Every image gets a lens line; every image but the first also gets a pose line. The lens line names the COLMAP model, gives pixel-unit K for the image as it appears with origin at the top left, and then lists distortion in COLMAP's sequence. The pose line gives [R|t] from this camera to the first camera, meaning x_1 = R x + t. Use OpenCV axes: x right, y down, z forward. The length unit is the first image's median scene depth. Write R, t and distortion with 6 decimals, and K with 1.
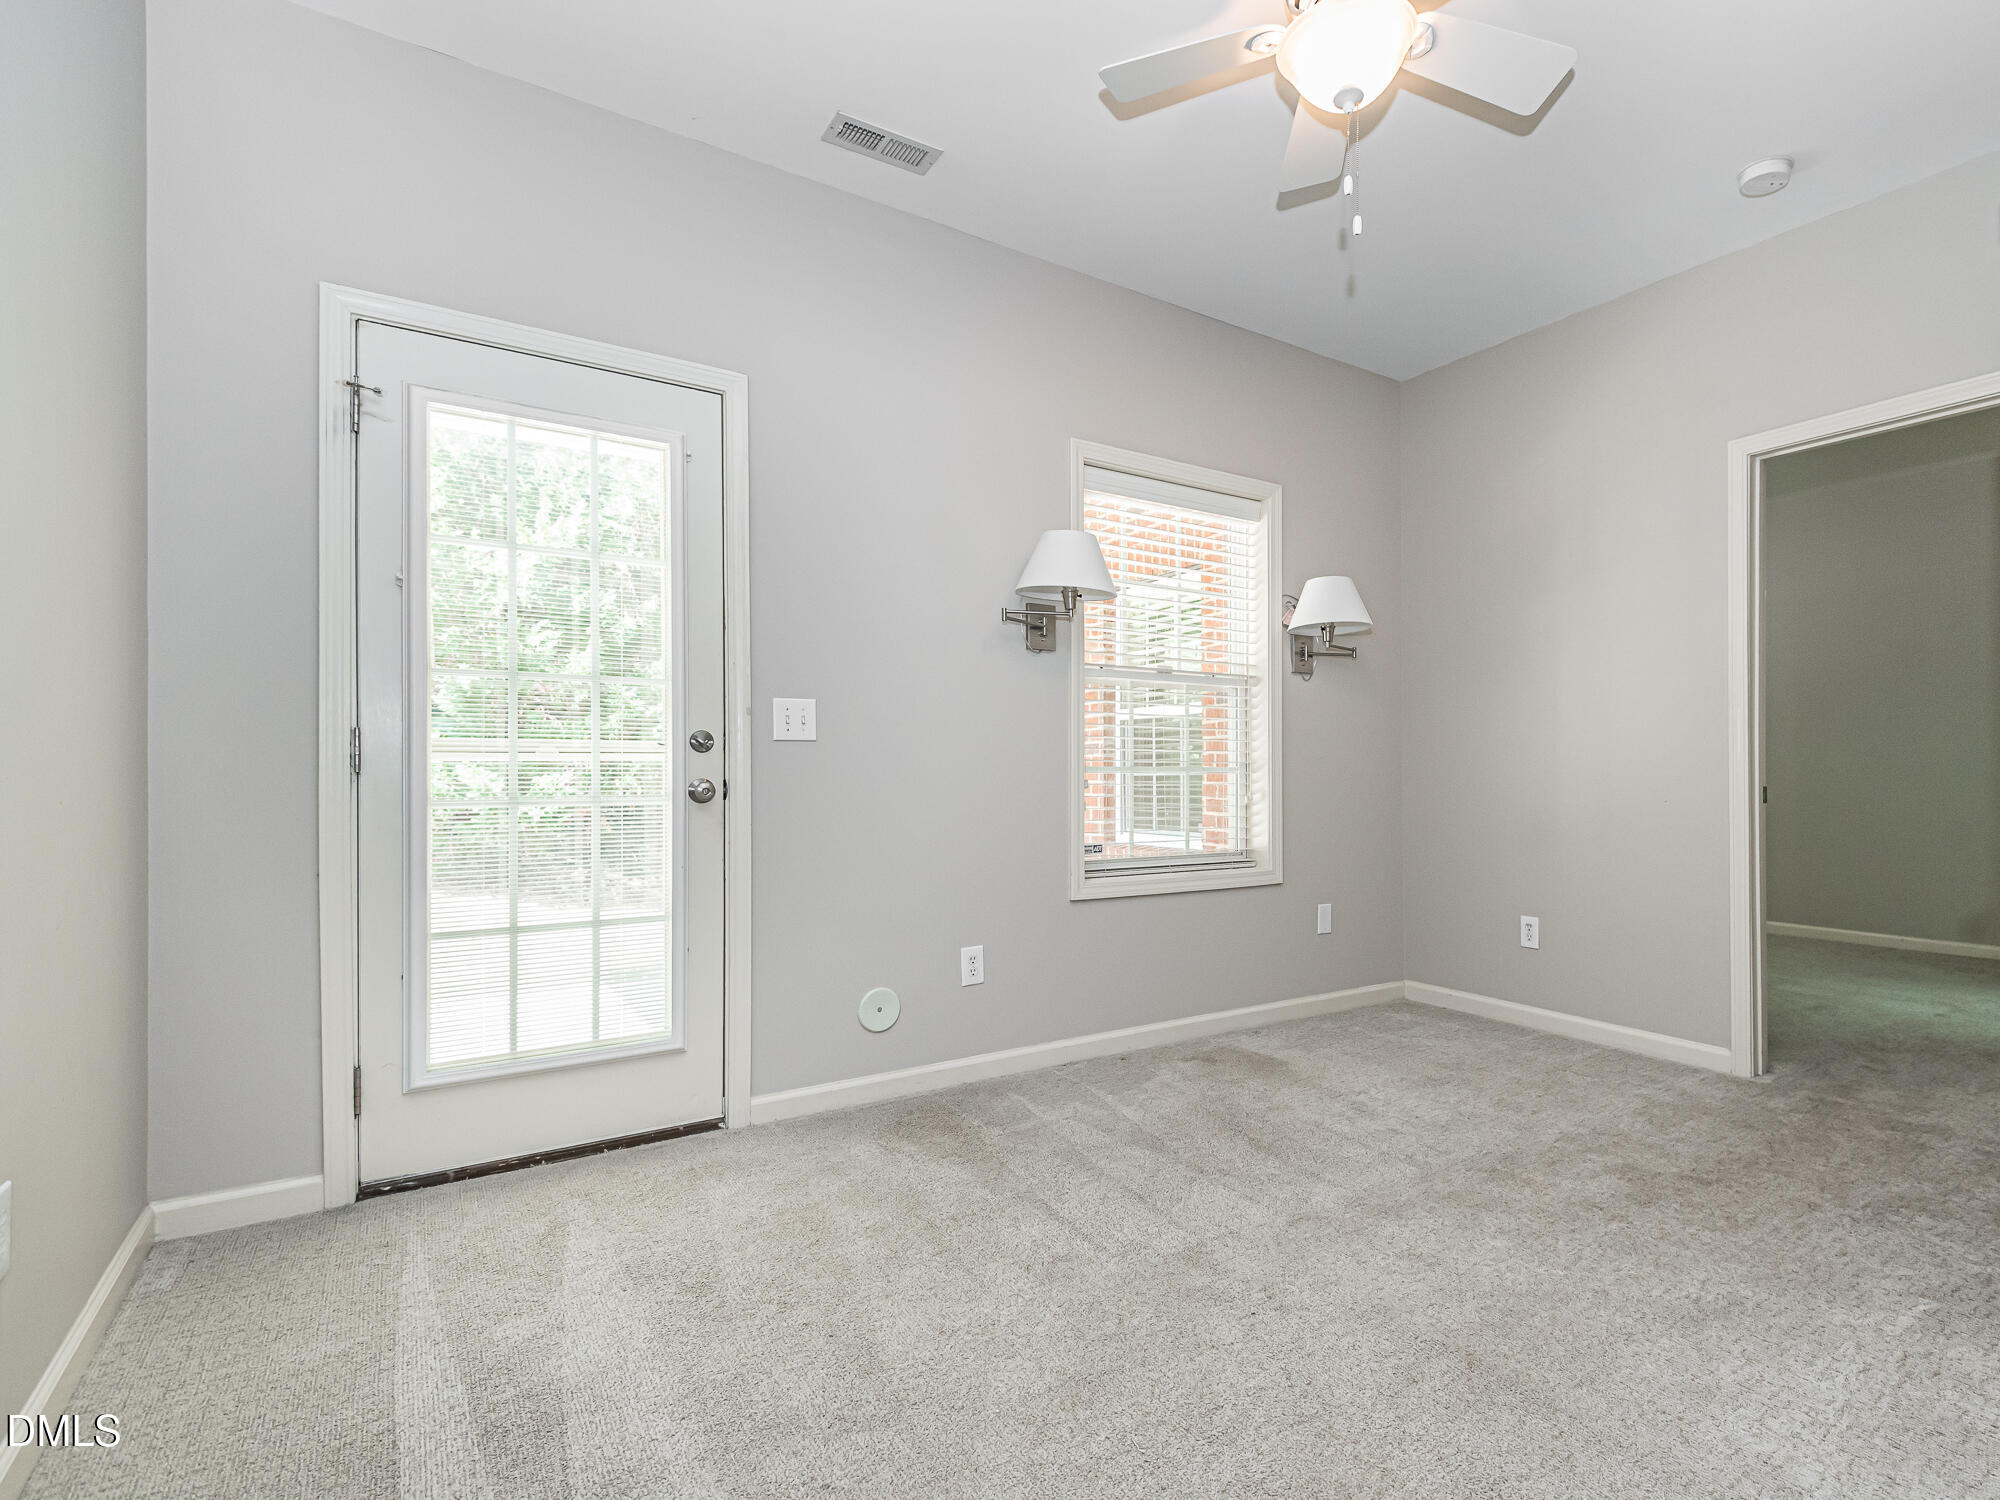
lens RADIAL K [[928.8, 0, 1001.2], [0, 928.8, 770.3], [0, 0, 1]] dist [0.000274, -0.013001]
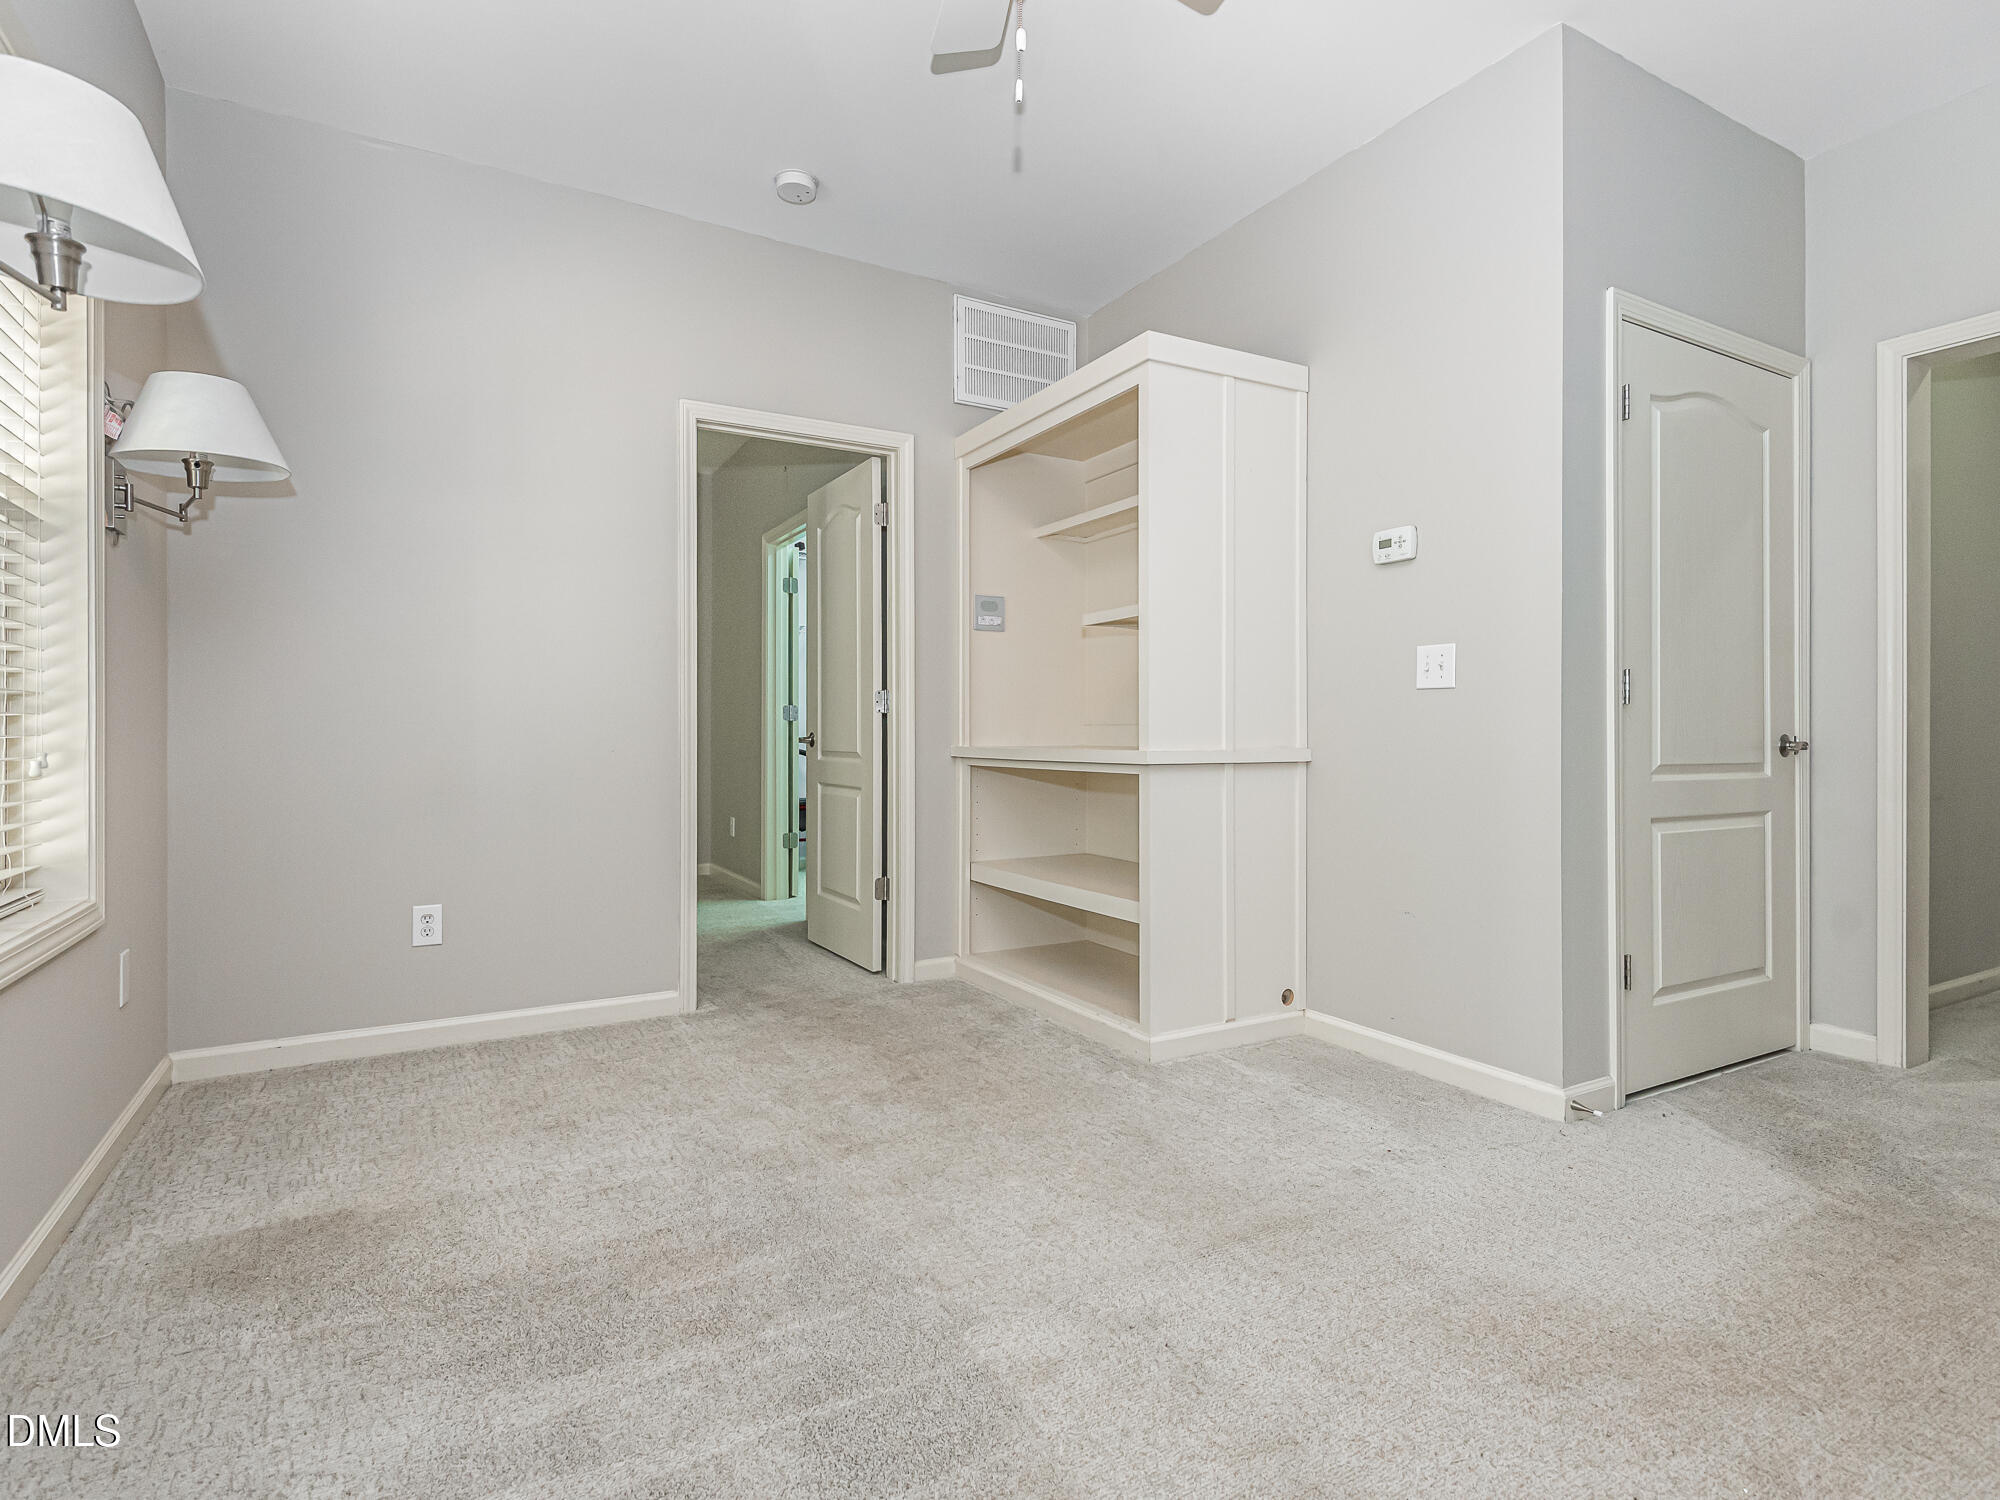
lens RADIAL K [[1034.3, 0, 1001.4], [0, 1034.3, 736.8], [0, 0, 1]] dist [-0.000795, 0.000011]
pose [[0.020414, 0.000024, 0.999792, -0.384307], [0.001978, 0.999998, -0.000065, 0.022878], [-0.999790, 0.001979, 0.020414, 0.667851]]
